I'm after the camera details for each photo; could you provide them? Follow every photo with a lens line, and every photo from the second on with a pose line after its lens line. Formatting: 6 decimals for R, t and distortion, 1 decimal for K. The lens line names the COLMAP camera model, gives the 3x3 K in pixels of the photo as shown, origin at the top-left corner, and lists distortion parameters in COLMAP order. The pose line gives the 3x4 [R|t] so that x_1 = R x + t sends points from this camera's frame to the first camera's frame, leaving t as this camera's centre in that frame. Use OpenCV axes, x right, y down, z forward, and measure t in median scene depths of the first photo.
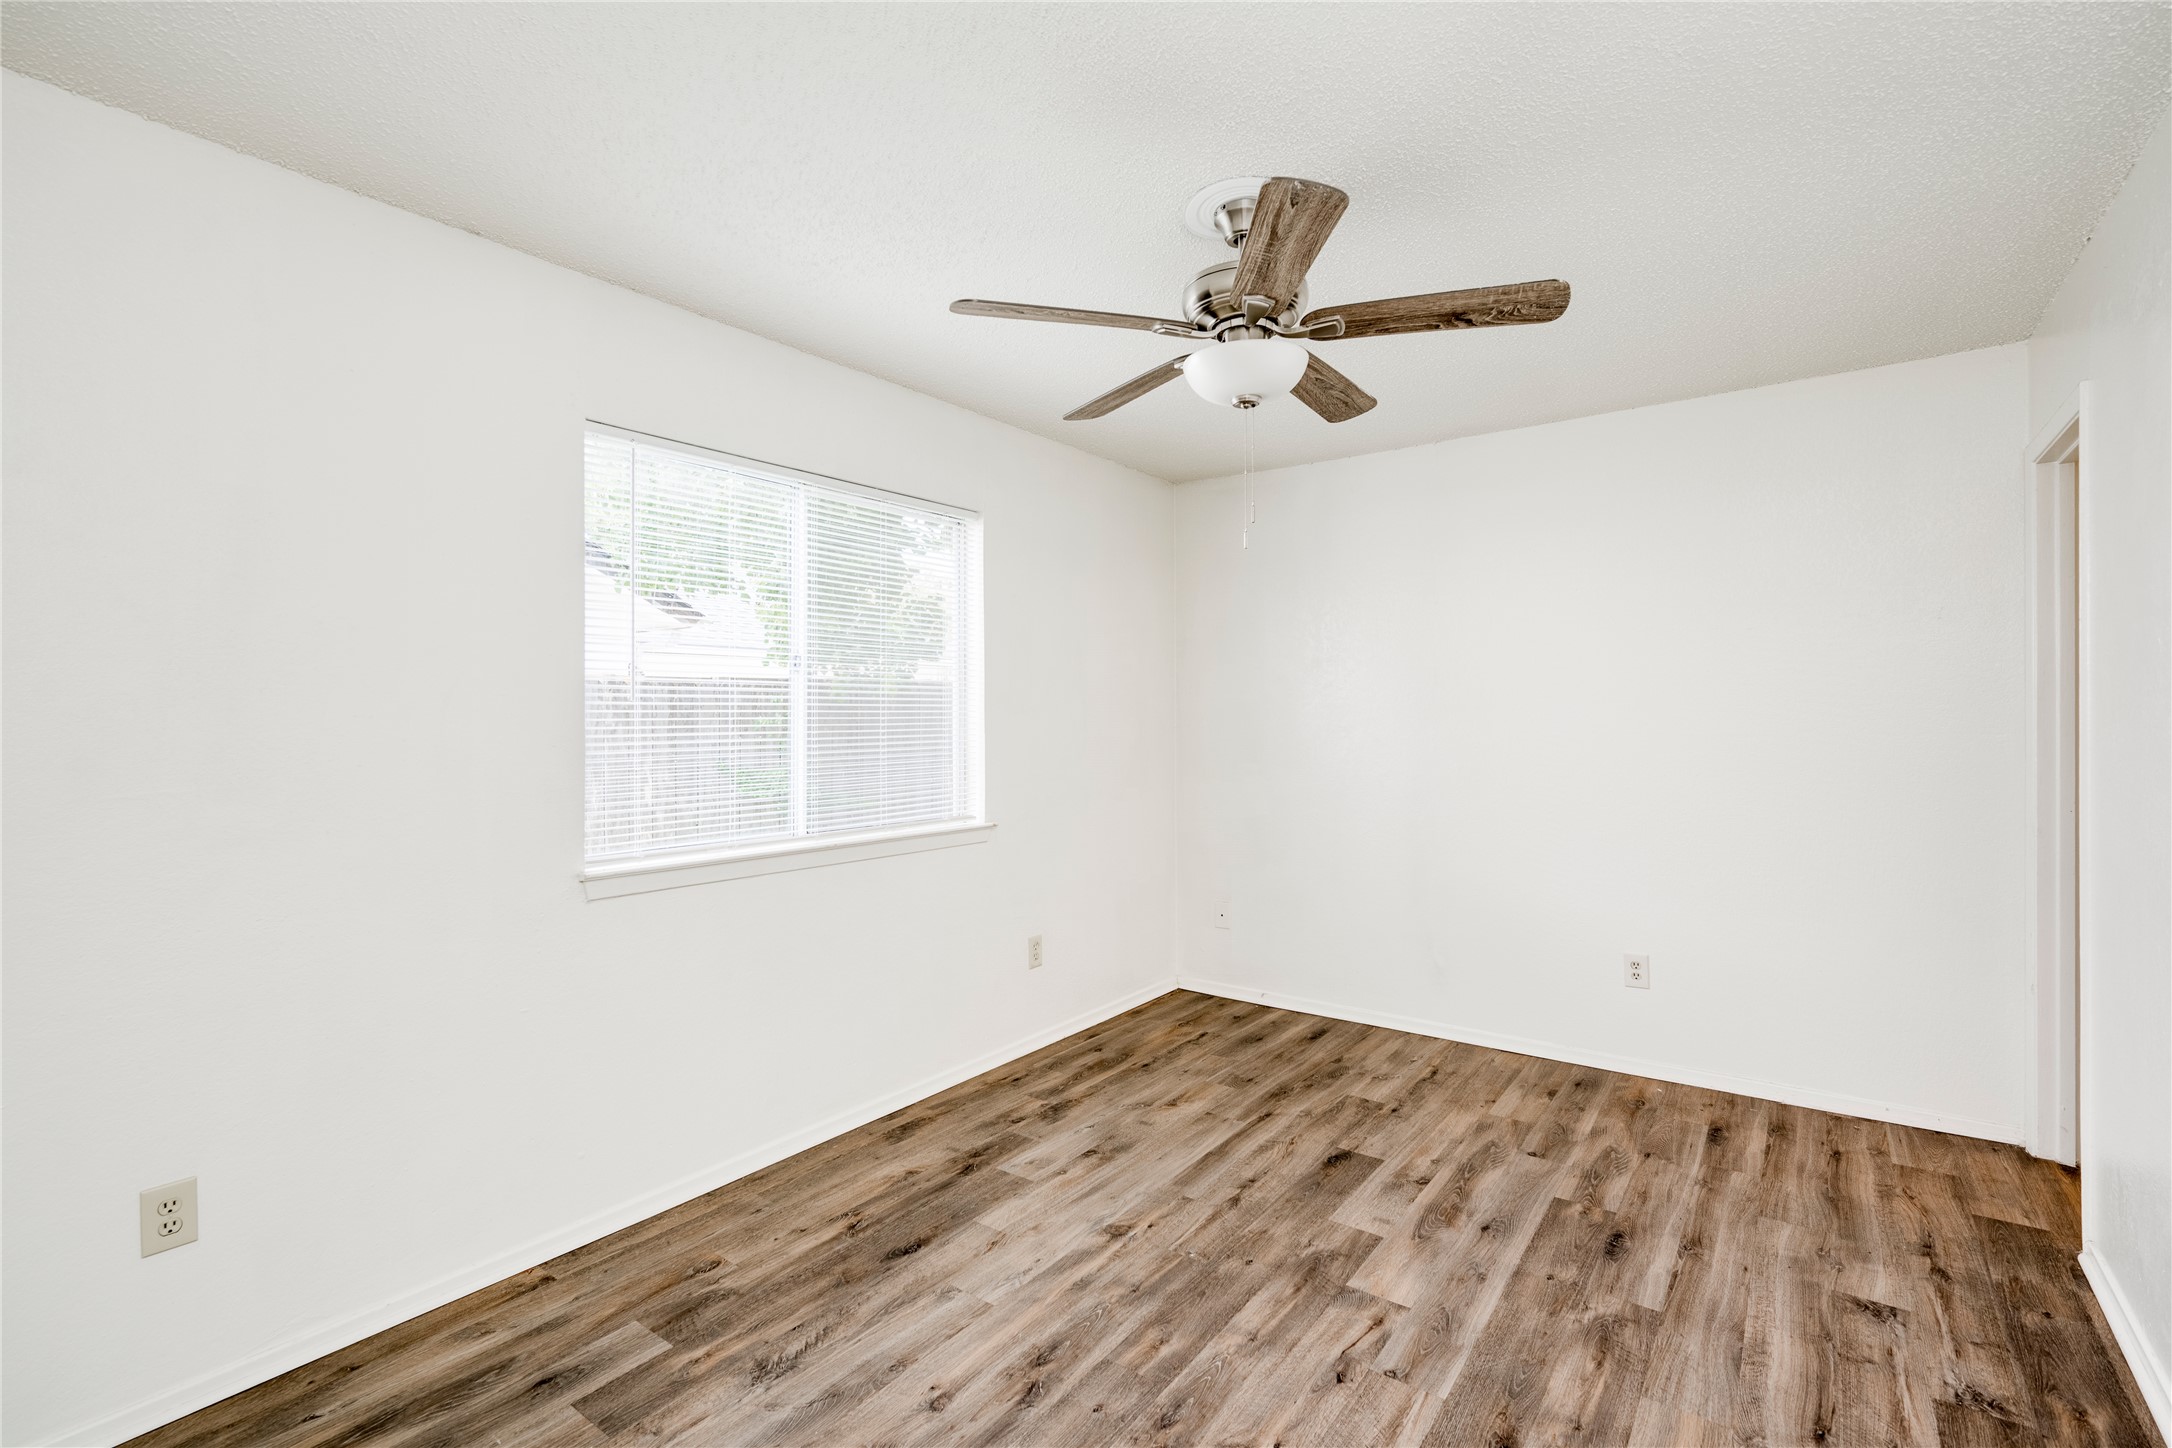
lens RADIAL K [[919.2, 0, 1089.2], [0, 919.2, 718.4], [0, 0, 1]] dist [0.003801, -0.001081]
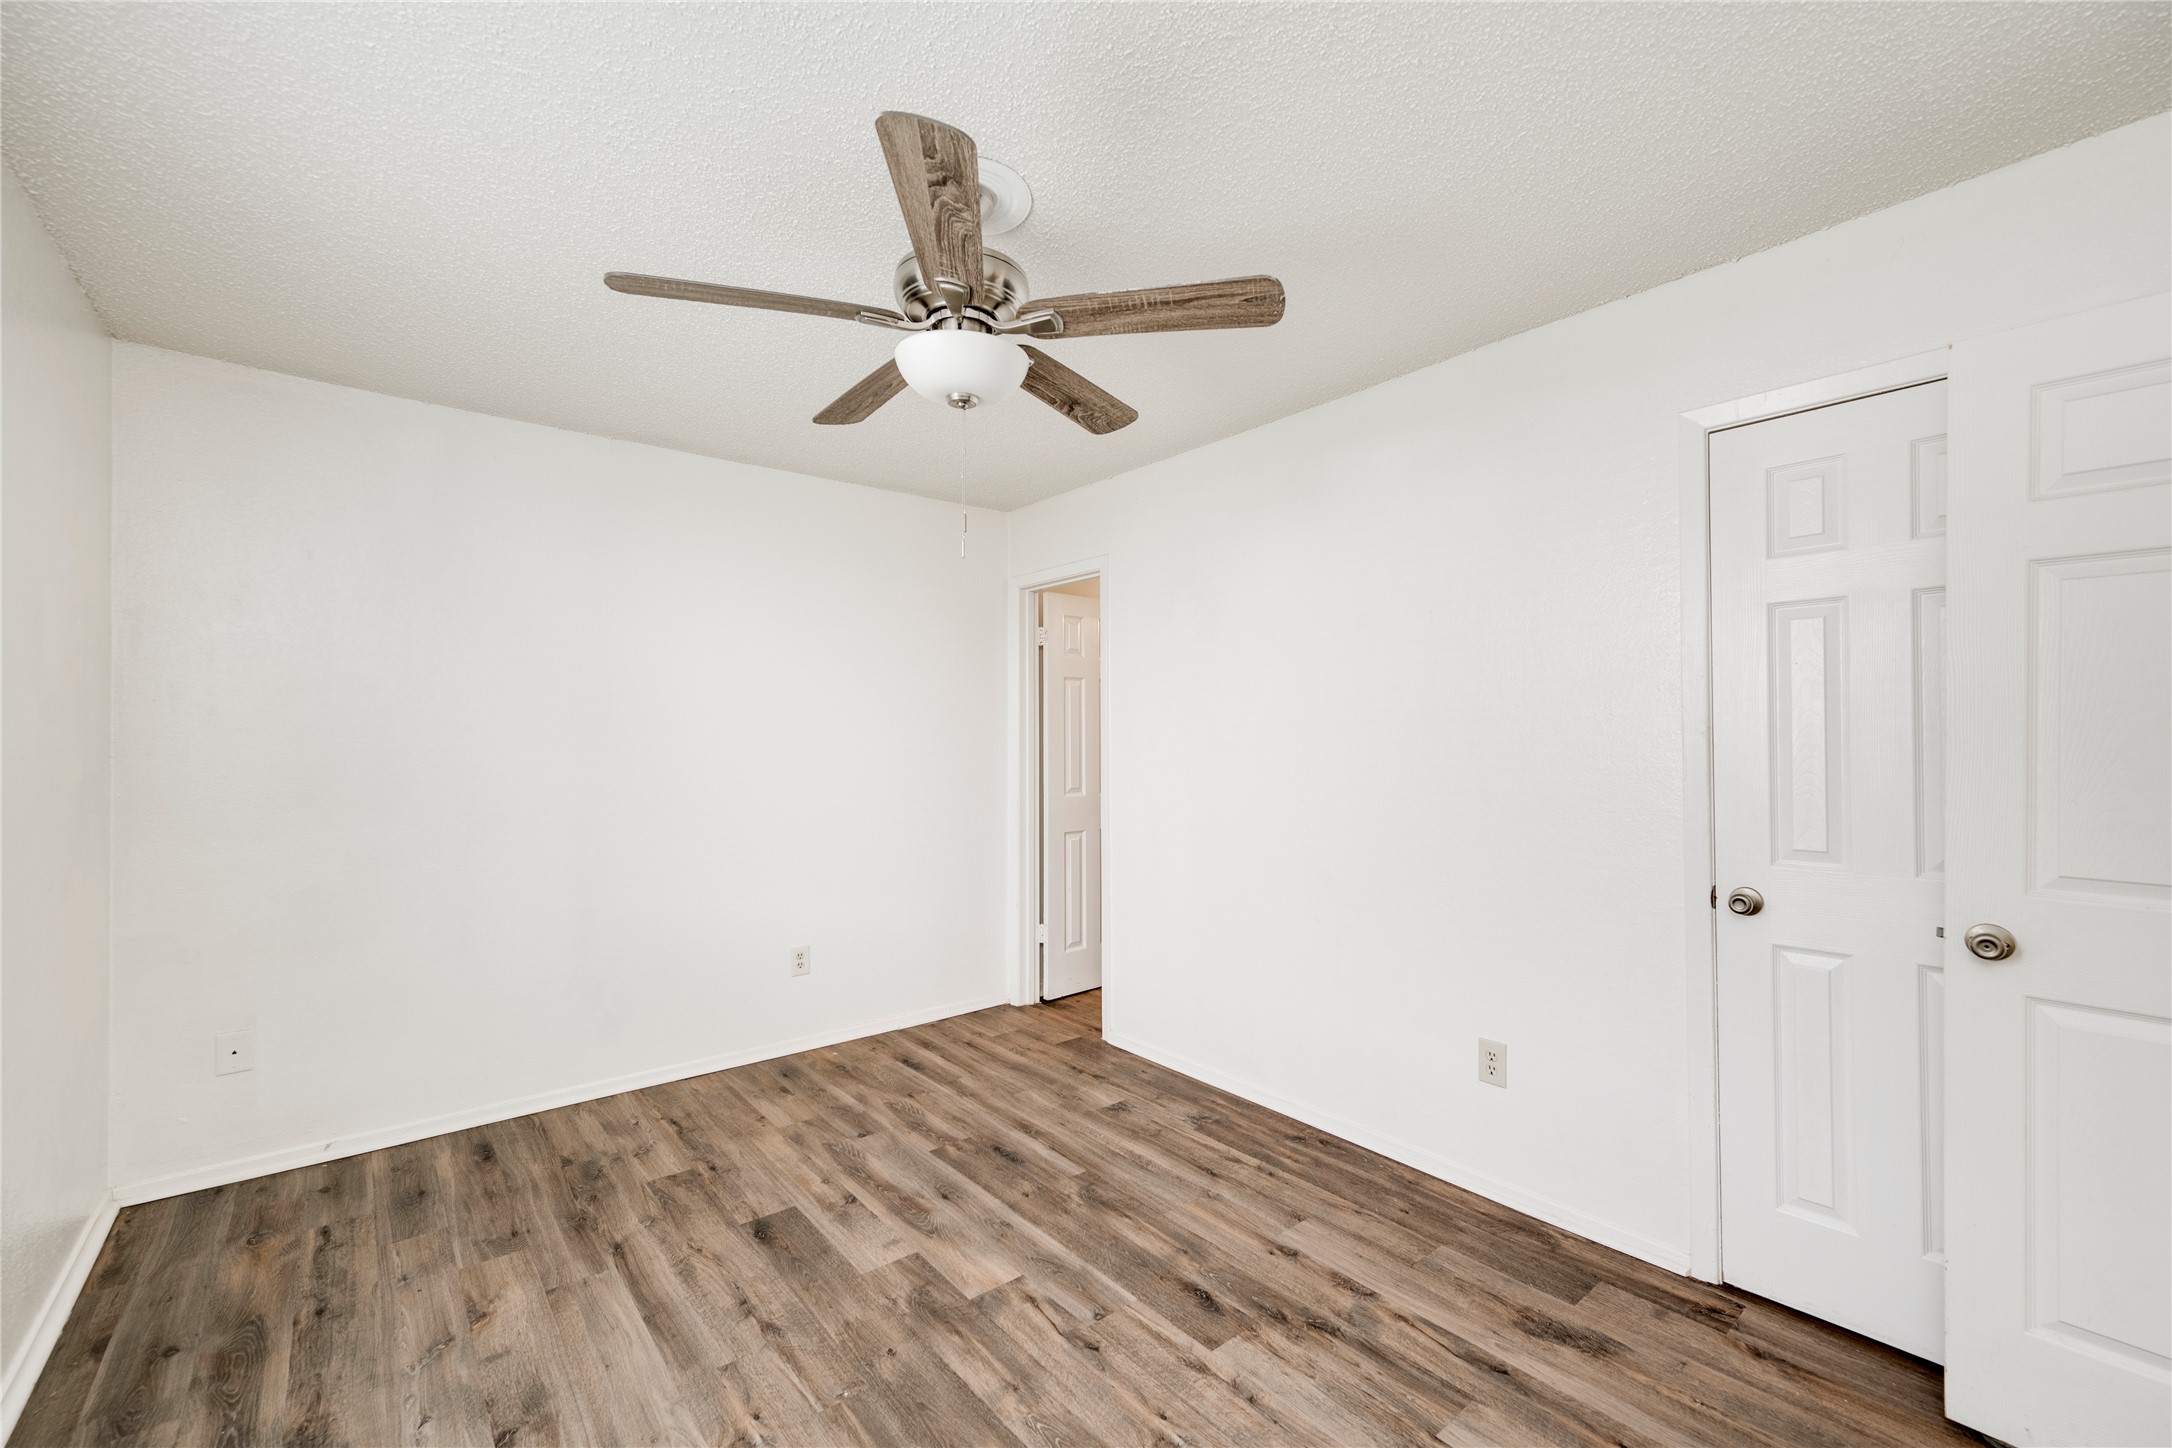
lens RADIAL K [[890.4, 0, 1045.7], [0, 890.4, 736.0], [0, 0, 1]] dist [0.006612, -0.000033]
pose [[0.284323, 0.007138, 0.958702, -0.477536], [0.001384, 0.999968, -0.007856, 0.002264], [-0.958728, 0.003561, 0.284304, 0.473738]]
